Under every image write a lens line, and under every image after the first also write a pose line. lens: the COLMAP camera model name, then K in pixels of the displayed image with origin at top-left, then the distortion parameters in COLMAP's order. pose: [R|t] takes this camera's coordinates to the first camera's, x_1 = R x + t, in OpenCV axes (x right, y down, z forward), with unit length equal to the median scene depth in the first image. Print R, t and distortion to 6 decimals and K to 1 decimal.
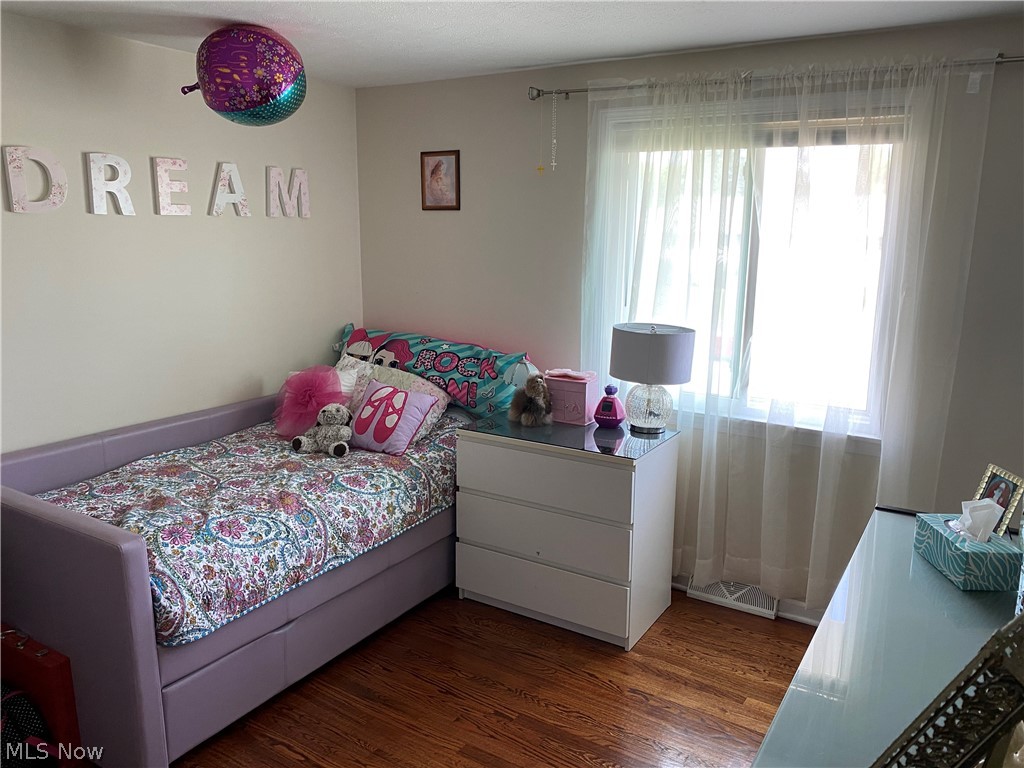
lens RADIAL K [[780.1, 0, 511.1], [0, 780.1, 384.3], [0, 0, 1]] dist [0.054110, -0.059359]
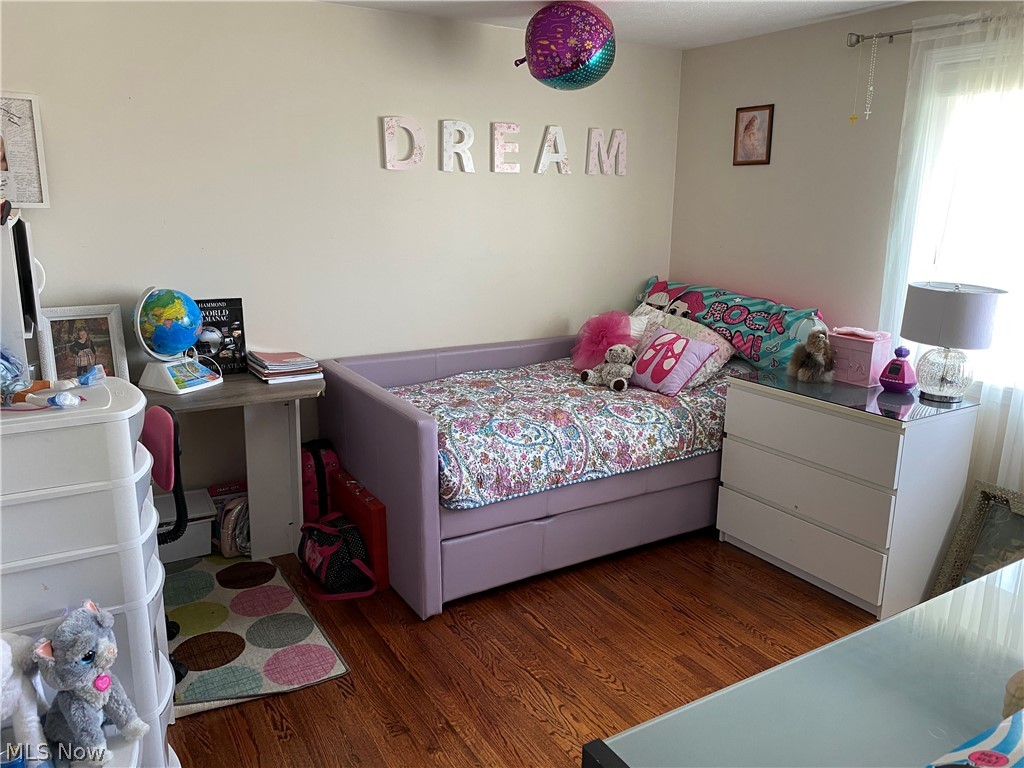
lens RADIAL K [[780.1, 0, 509.0], [0, 780.1, 382.5], [0, 0, 1]] dist [0.054110, -0.059359]
pose [[0.895488, 0.105341, -0.432440, 0.121089], [-0.091974, 0.994414, 0.051778, 0.038837], [0.435479, -0.006593, 0.900175, -0.061362]]
